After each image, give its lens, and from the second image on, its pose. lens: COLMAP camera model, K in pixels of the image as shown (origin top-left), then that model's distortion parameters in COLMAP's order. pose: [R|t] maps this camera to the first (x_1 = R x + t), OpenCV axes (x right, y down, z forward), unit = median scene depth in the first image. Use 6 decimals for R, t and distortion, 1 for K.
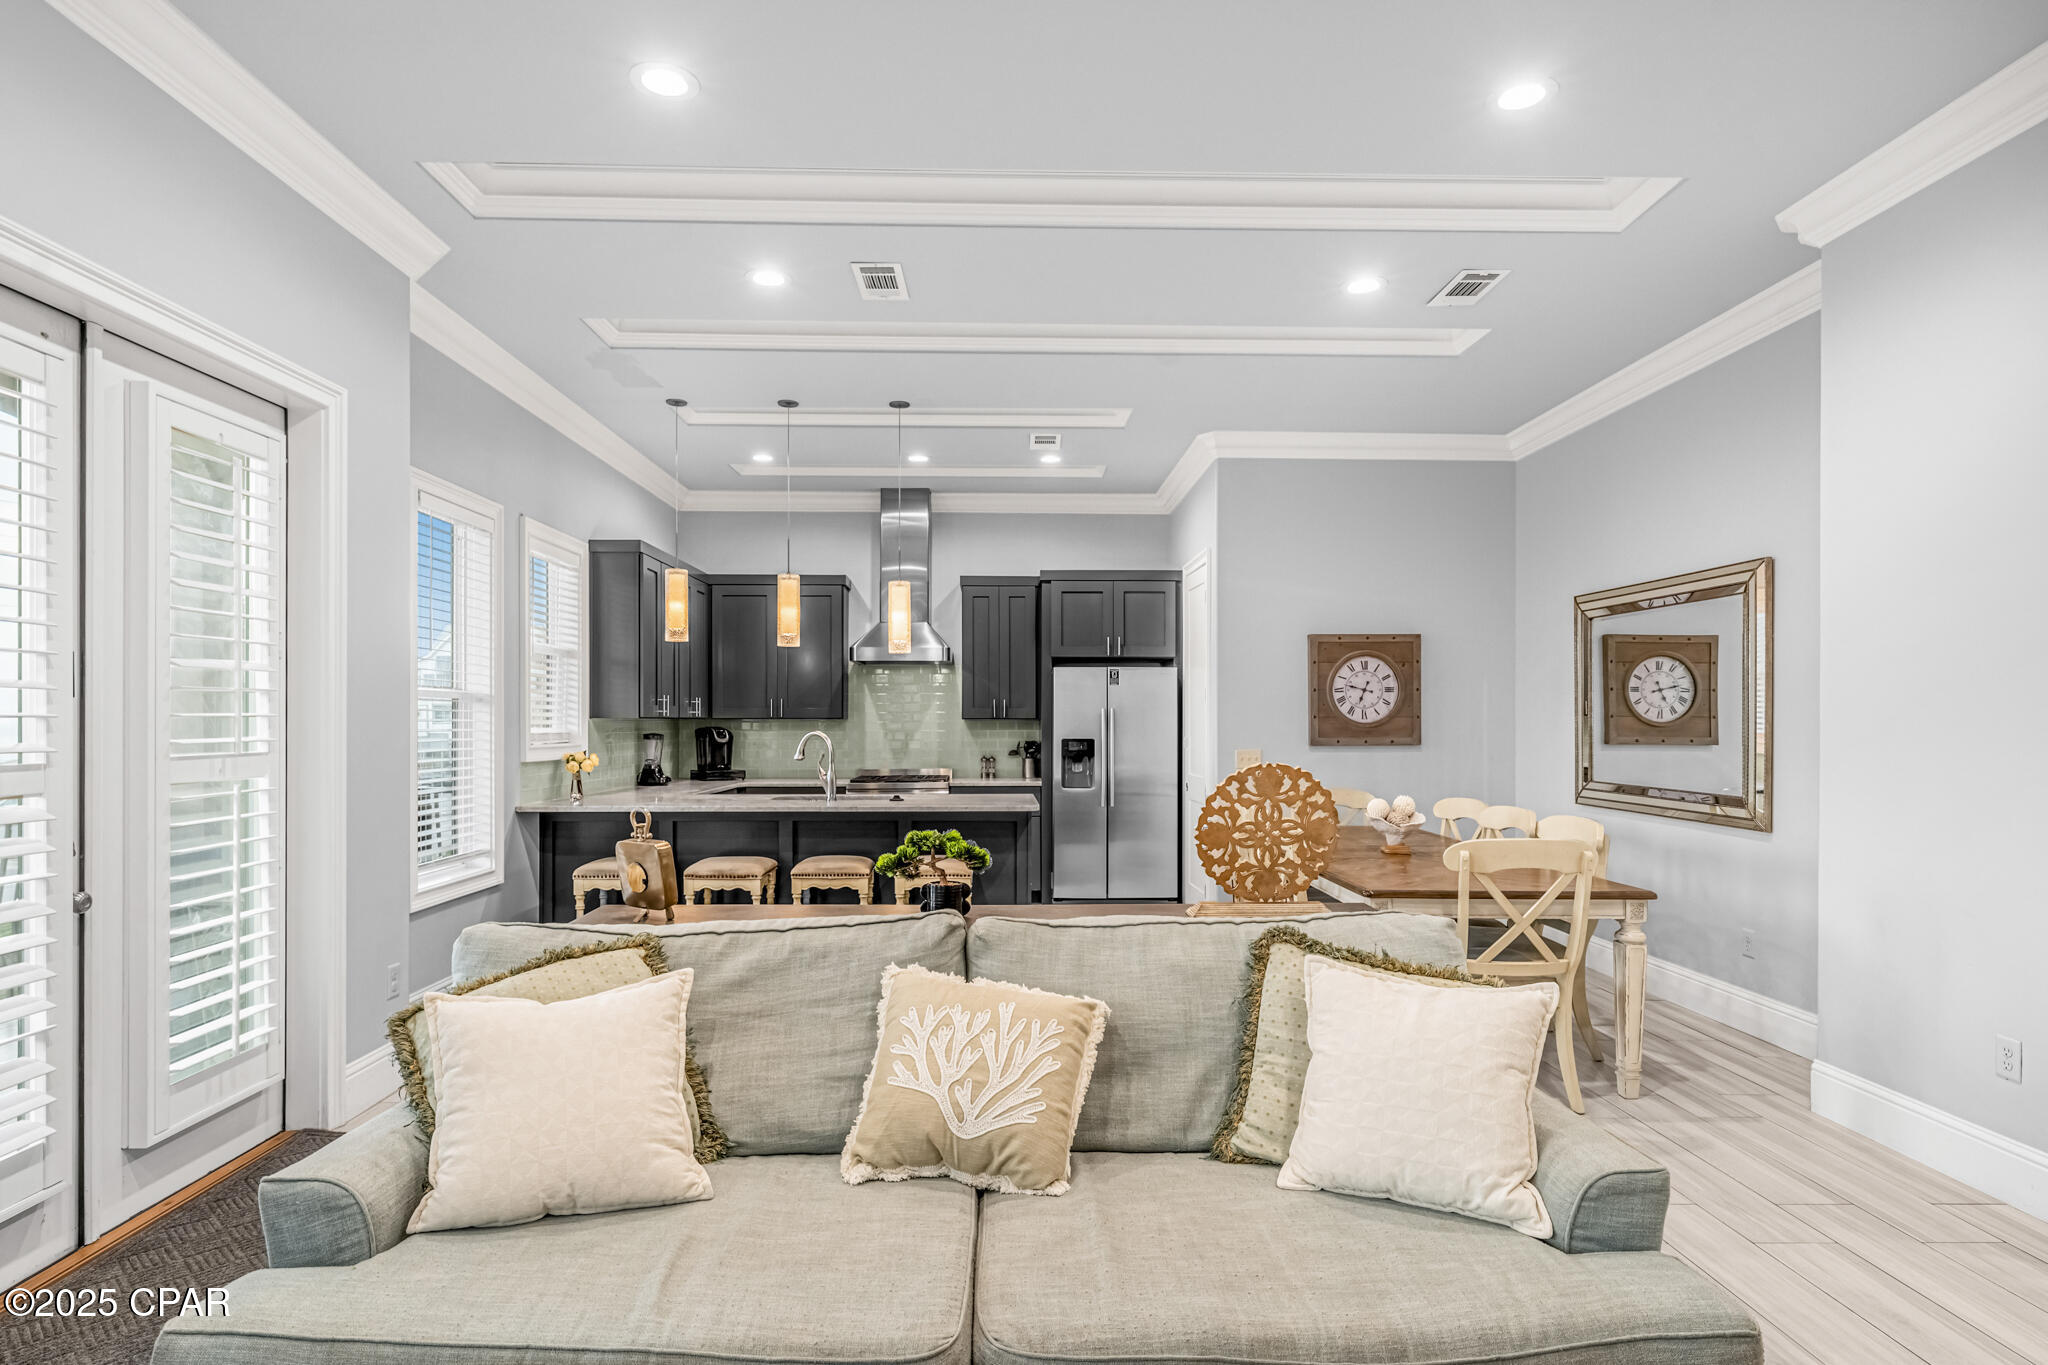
lens RADIAL K [[1055.8, 0, 1008.9], [0, 1055.8, 721.5], [0, 0, 1]] dist [0.001789, -0.000492]
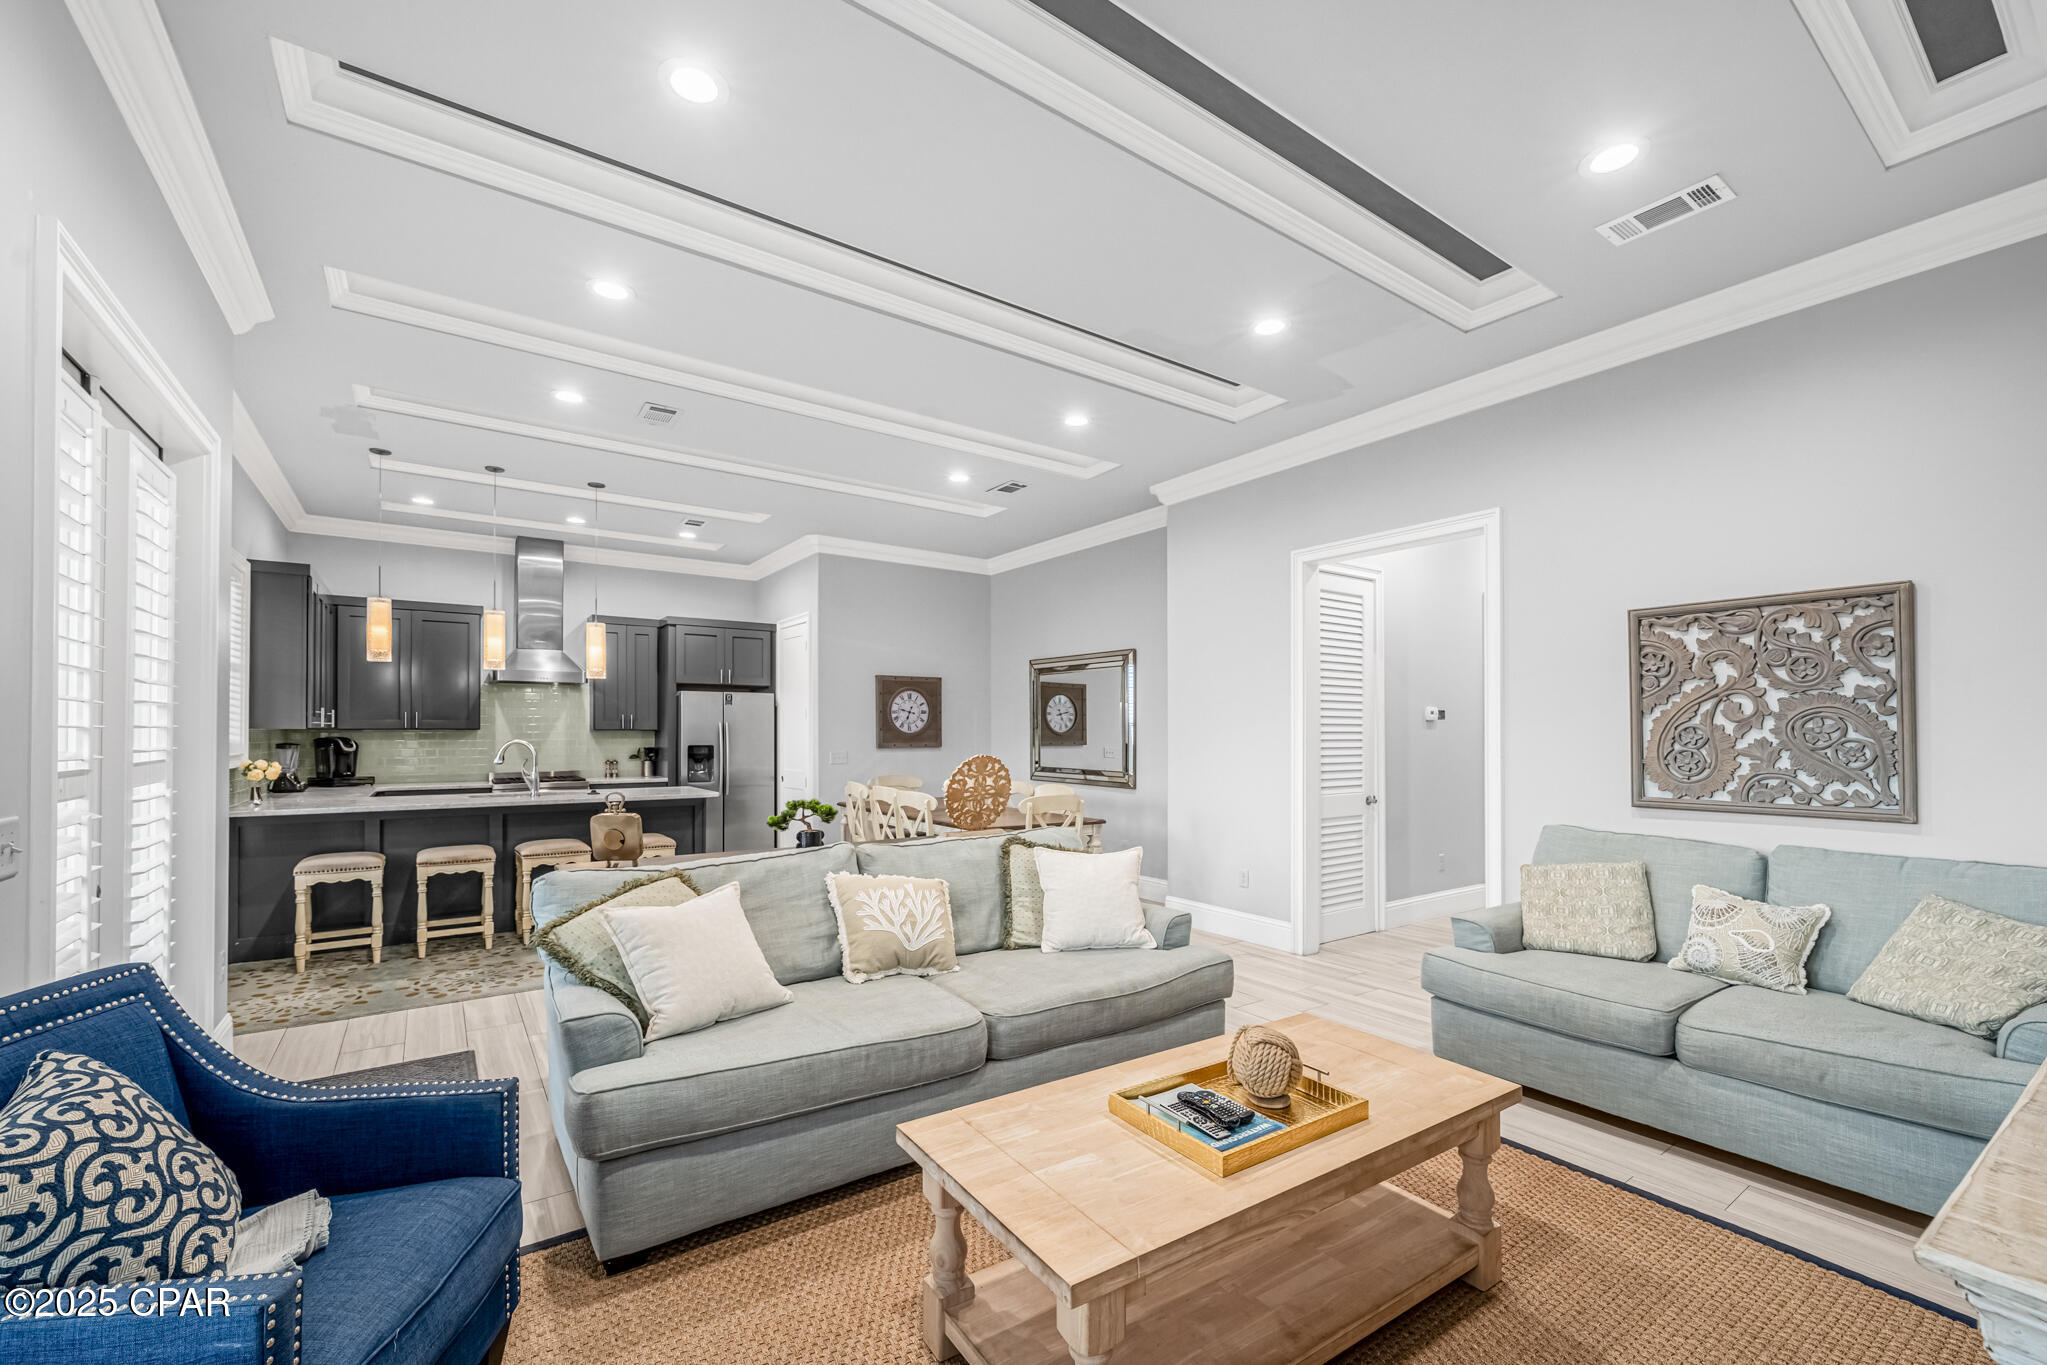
lens RADIAL K [[833.1, 0, 1011.7], [0, 833.1, 722.2], [0, 0, 1]] dist [-0.000739, -0.000121]
pose [[0.834163, 0.006988, 0.551474, -0.244126], [-0.000704, 0.999932, -0.011606, -0.000967], [-0.551518, 0.009293, 0.834111, -0.122829]]
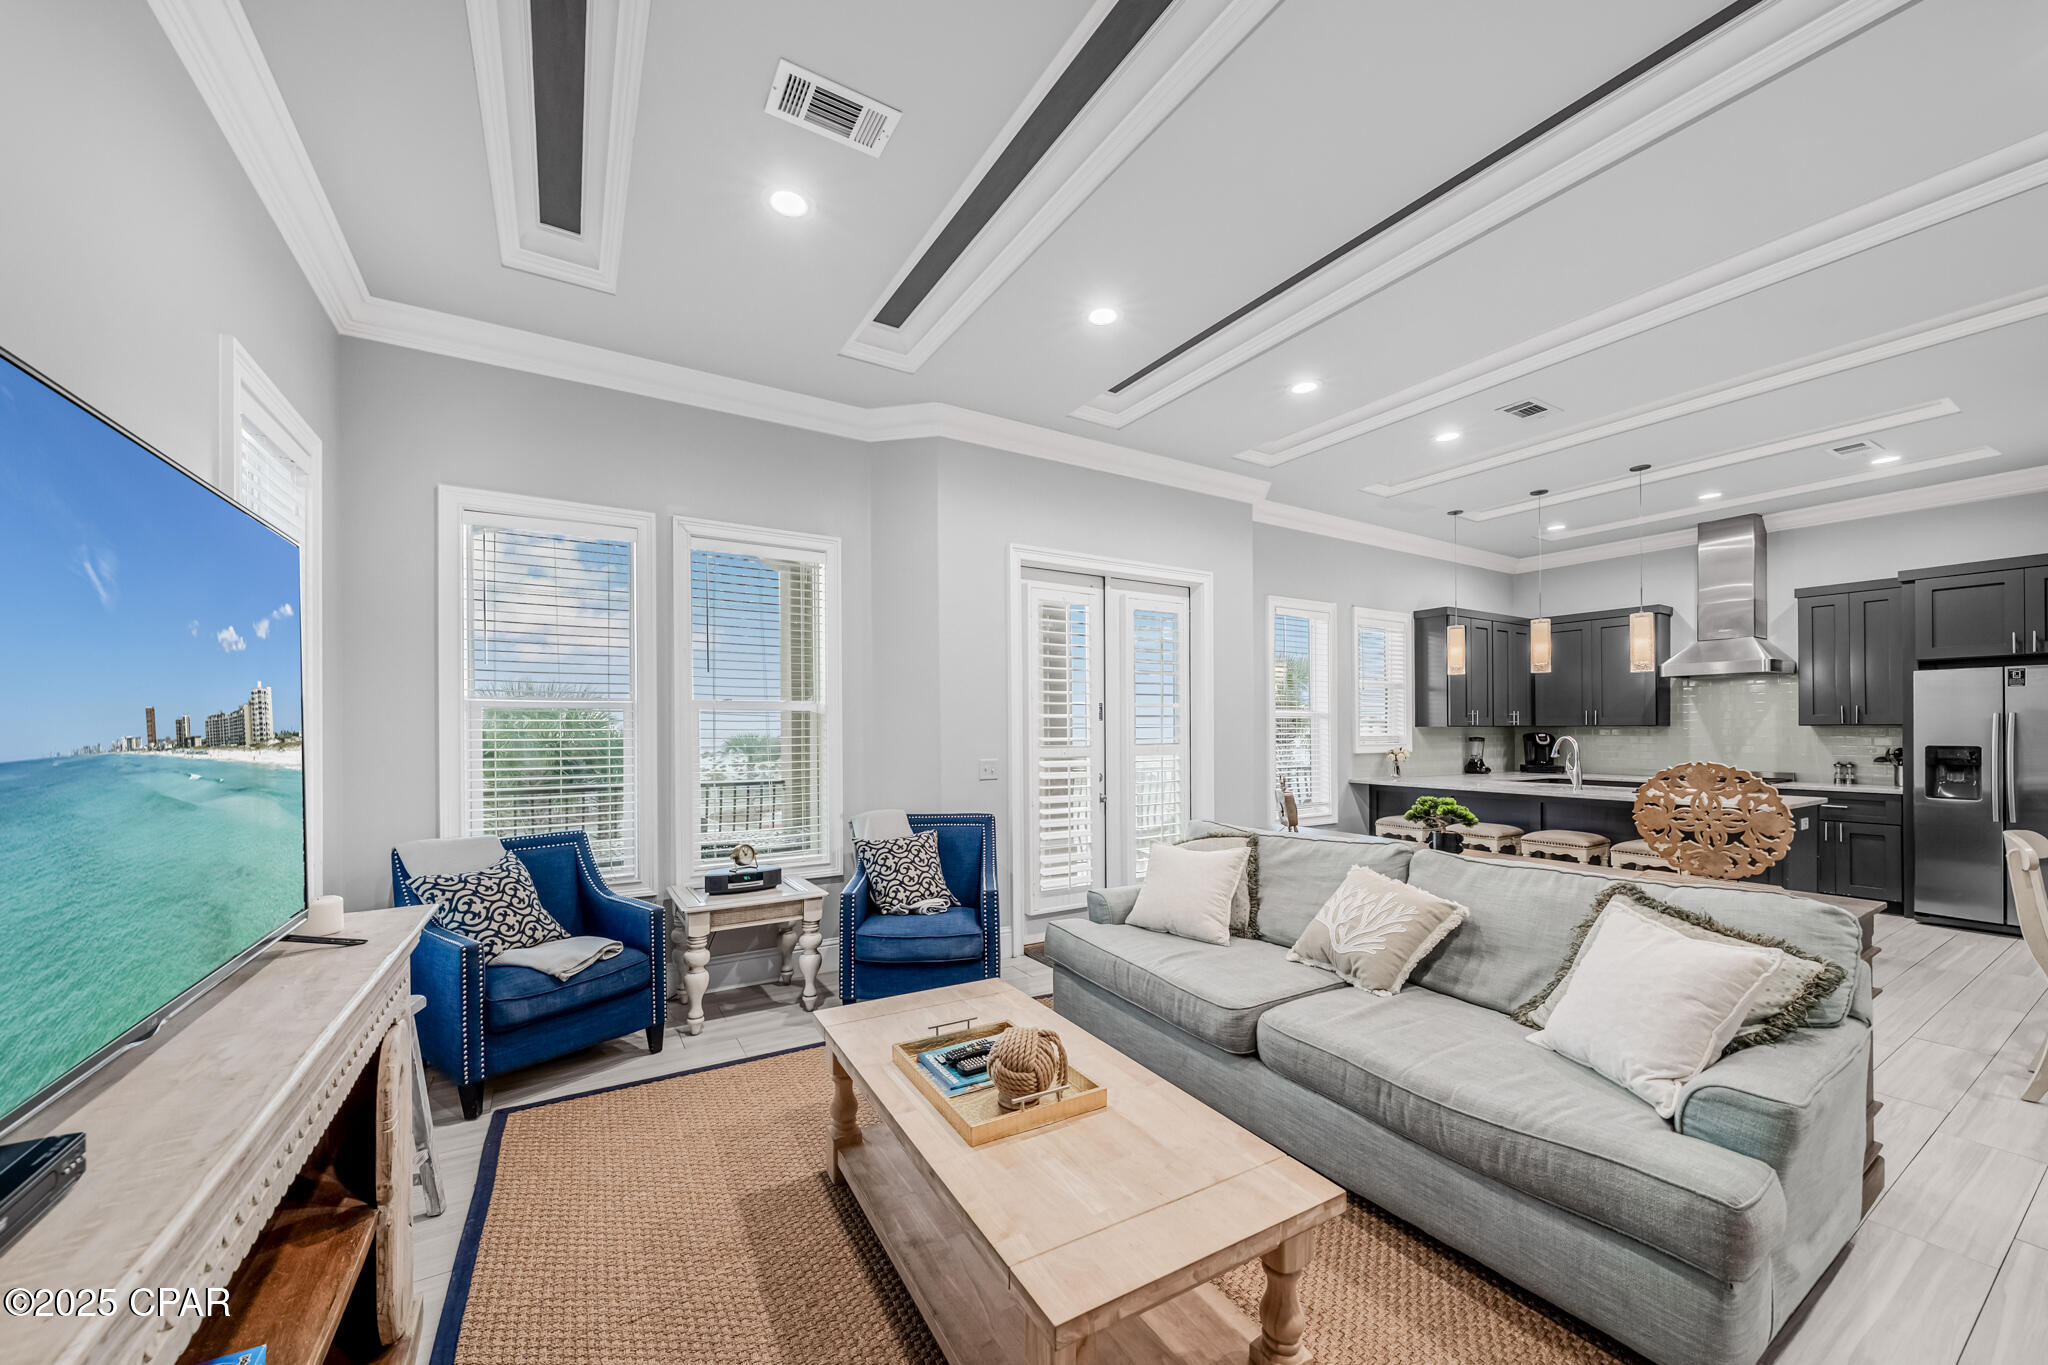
lens RADIAL K [[738.8, 0, 1021.7], [0, 738.8, 725.7], [0, 0, 1]] dist [-0.001805, 0.000005]
pose [[0.510576, -0.006952, -0.859804, 0.267090], [0.003037, 0.999976, -0.006282, 0.000223], [0.859827, 0.000596, 0.510585, -0.049186]]
